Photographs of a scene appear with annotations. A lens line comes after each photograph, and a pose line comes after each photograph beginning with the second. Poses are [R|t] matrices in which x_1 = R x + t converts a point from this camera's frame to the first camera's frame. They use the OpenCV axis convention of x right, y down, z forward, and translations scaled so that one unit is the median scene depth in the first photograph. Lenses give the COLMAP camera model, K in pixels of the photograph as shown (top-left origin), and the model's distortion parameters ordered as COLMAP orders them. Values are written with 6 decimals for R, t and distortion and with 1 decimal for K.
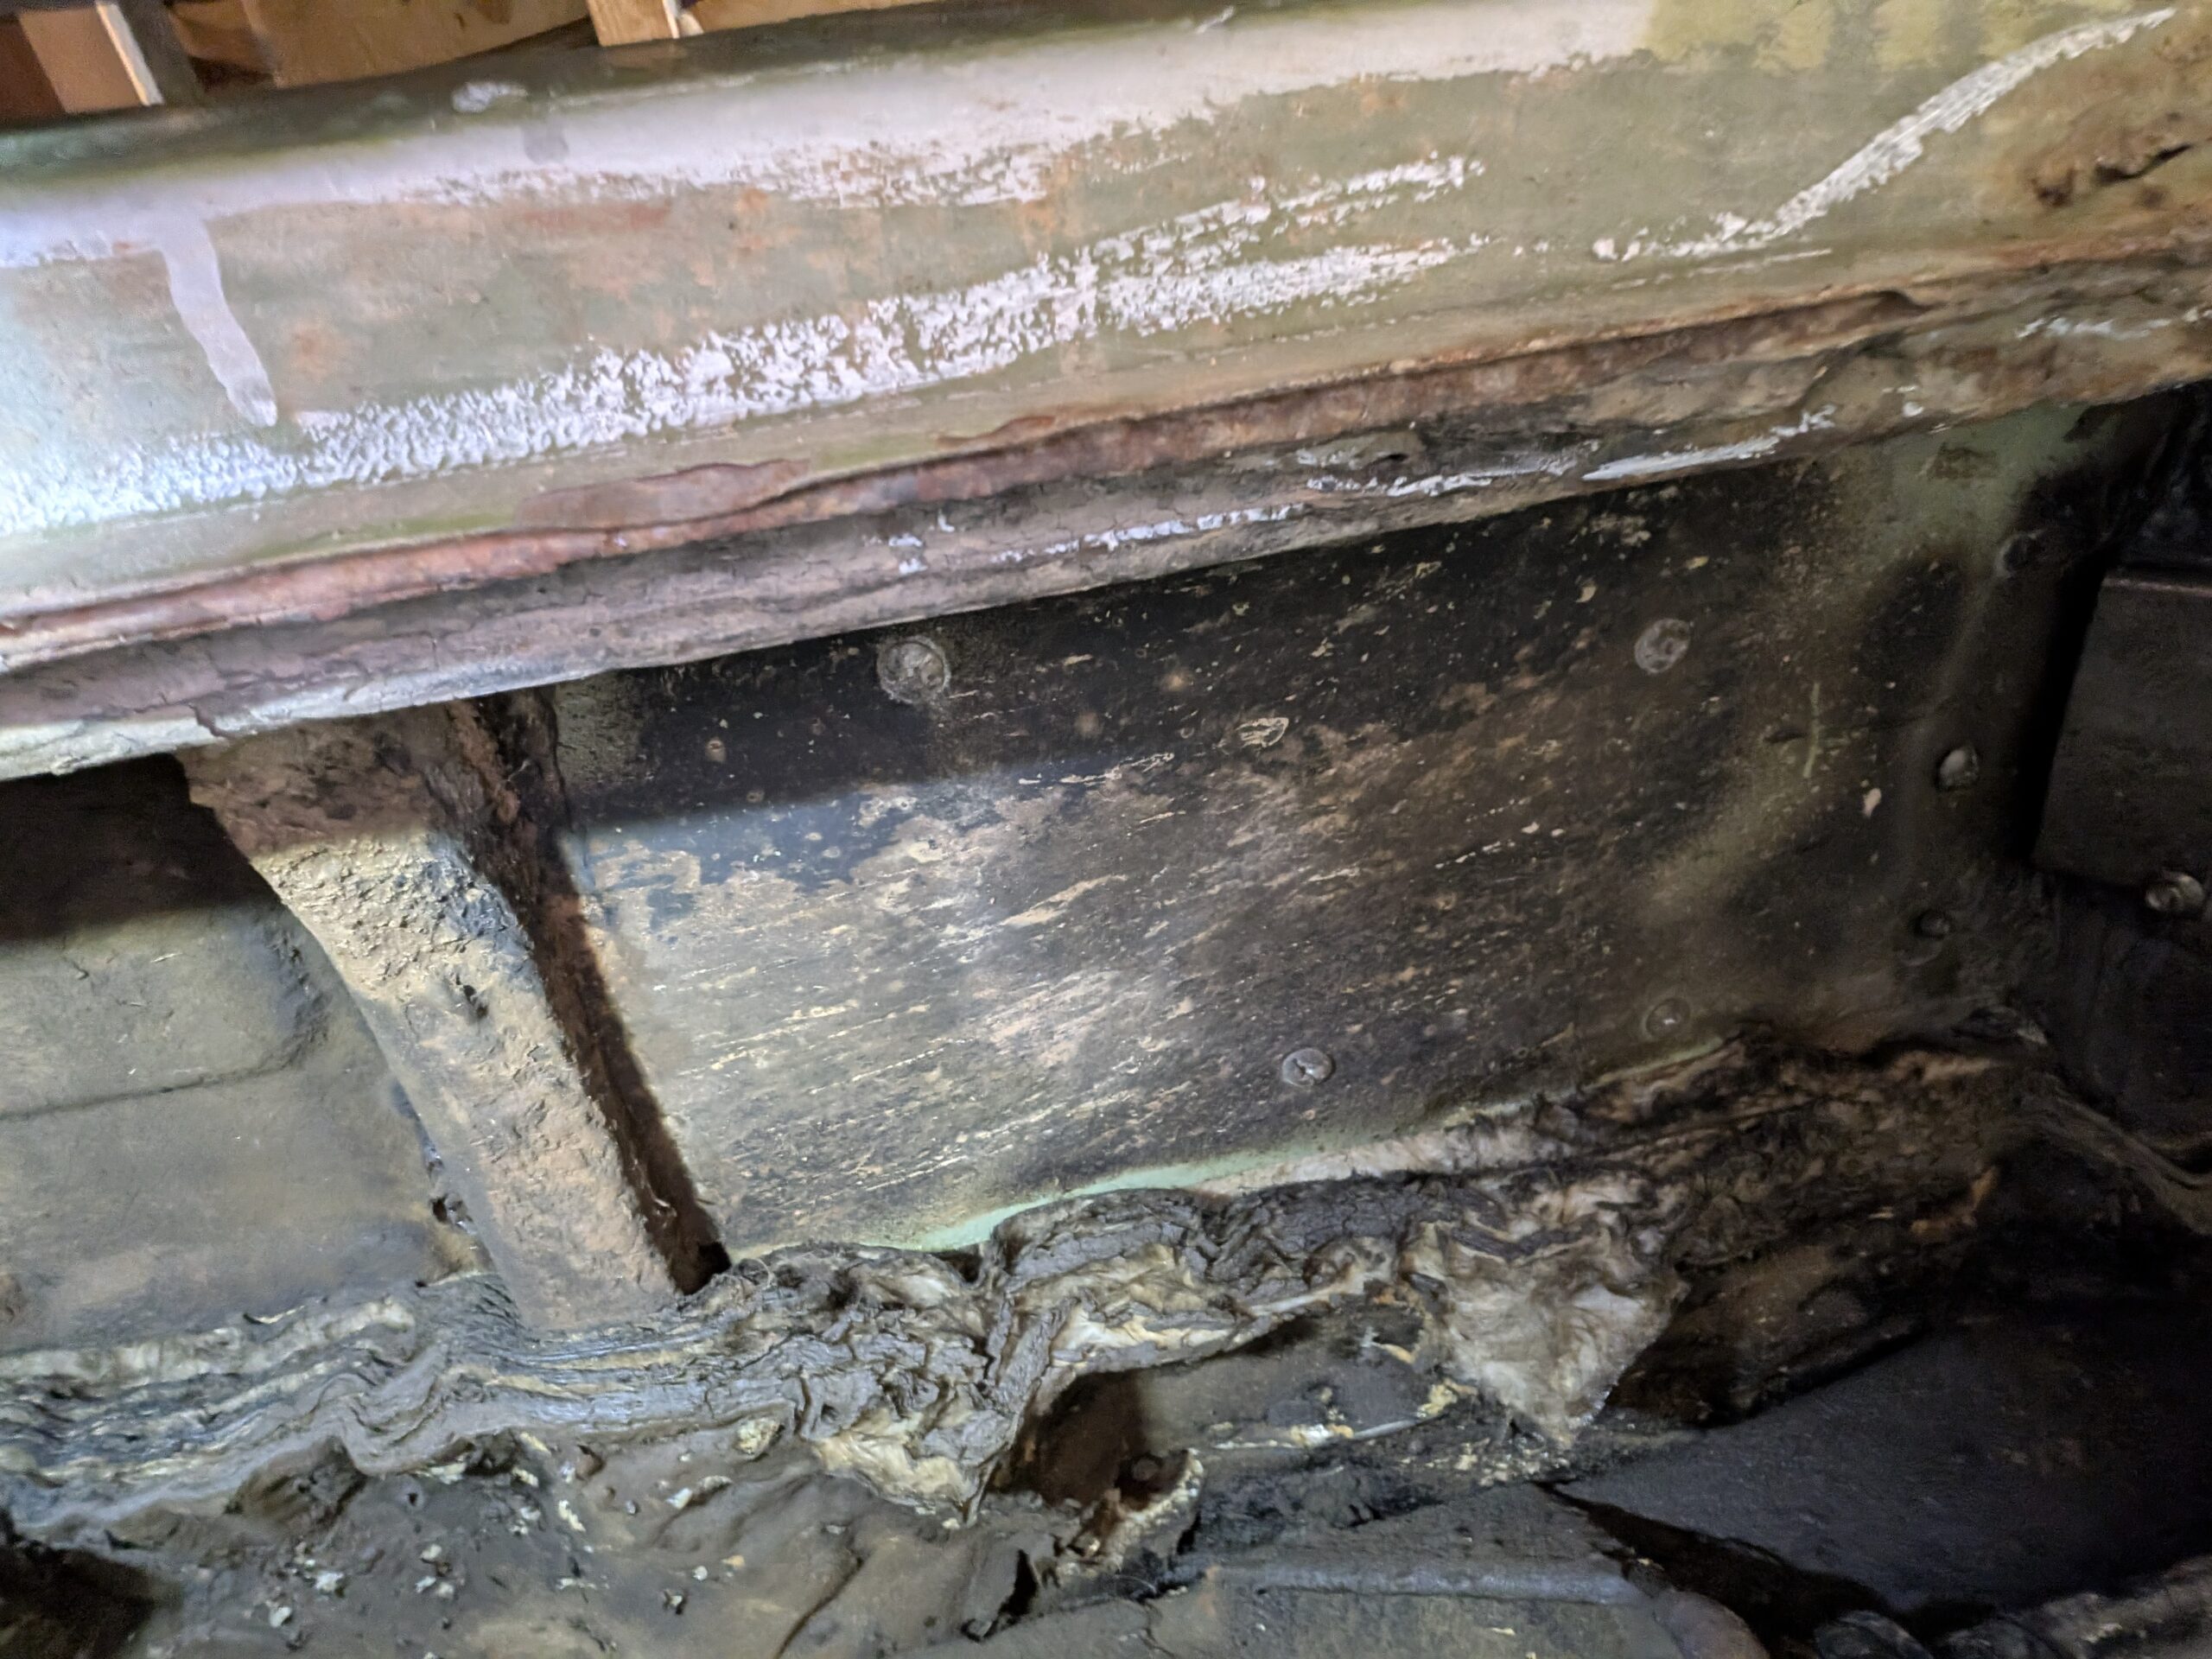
lens RADIAL K [[1207.3, 0, 1110.8], [0, 1207.3, 829.9], [0, 0, 1]] dist [0.003494, -0.000904]
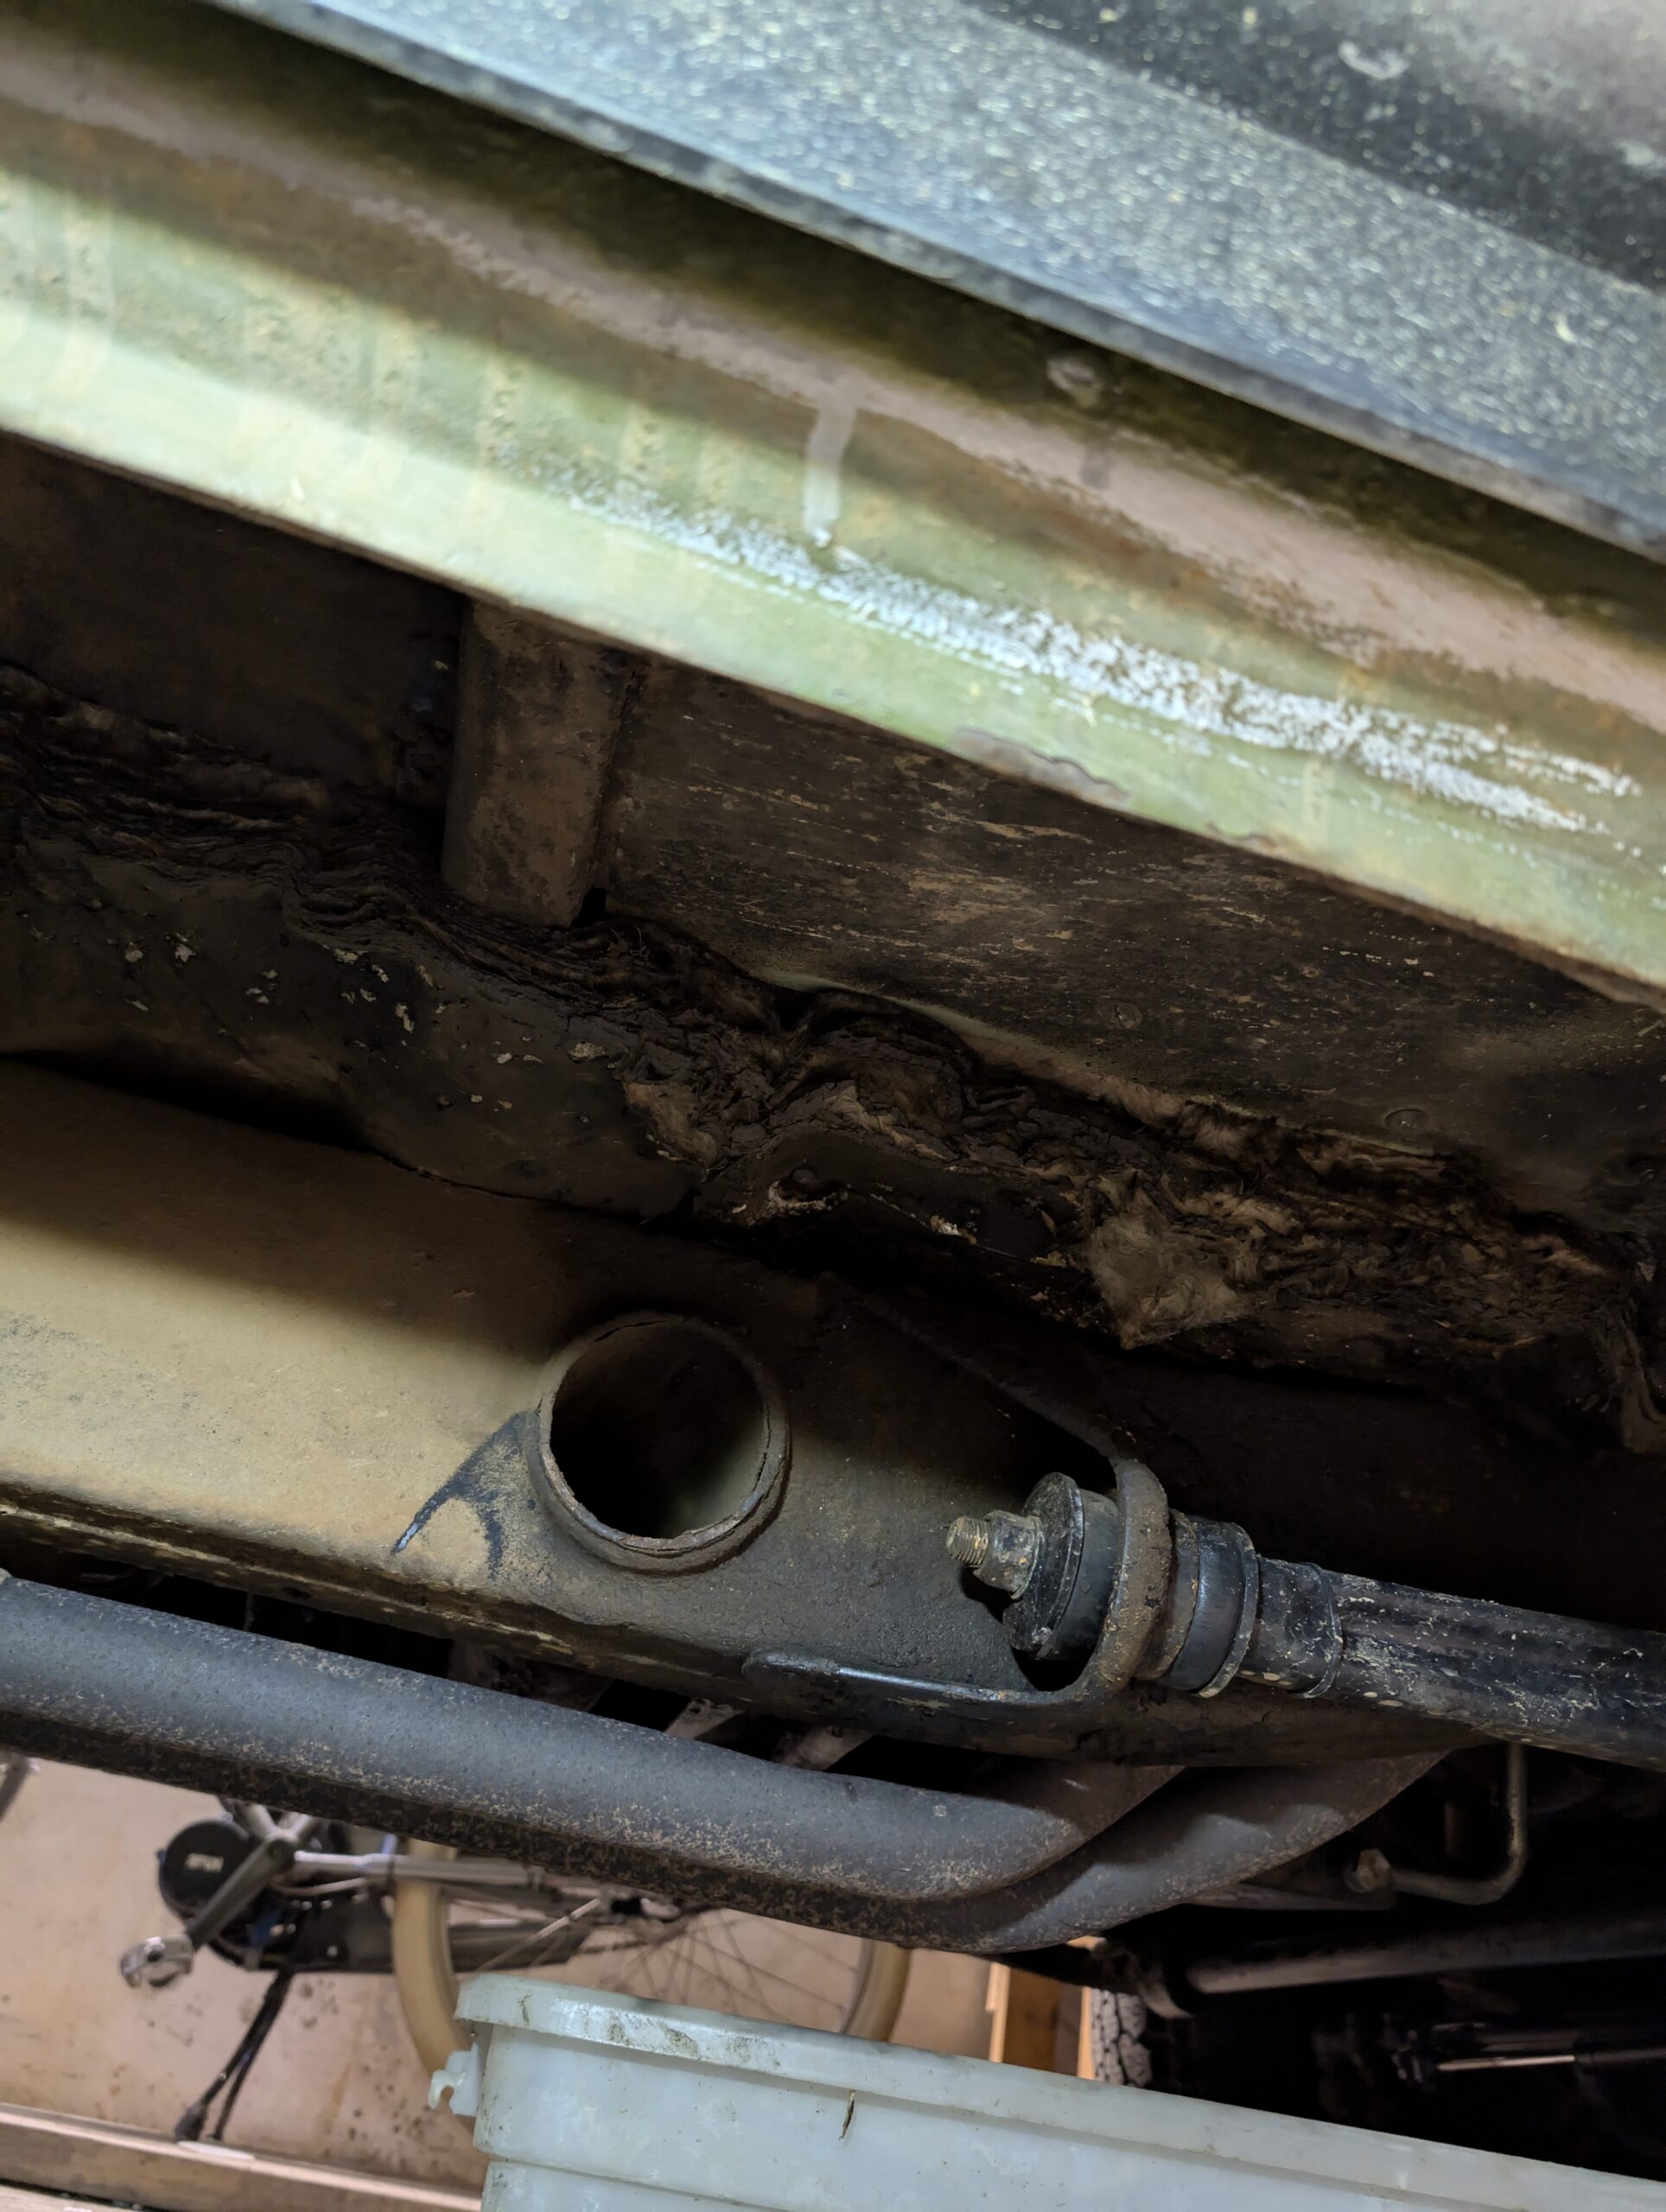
lens RADIAL K [[1543.6, 0, 832.9], [0, 1543.6, 1103.3], [0, 0, 1]] dist [-0.032881, -0.003737]
pose [[0.866645, 0.475140, 0.152212, -0.604767], [-0.488712, 0.747019, 0.450691, -0.623570], [0.100436, -0.464977, 0.879607, -0.827164]]
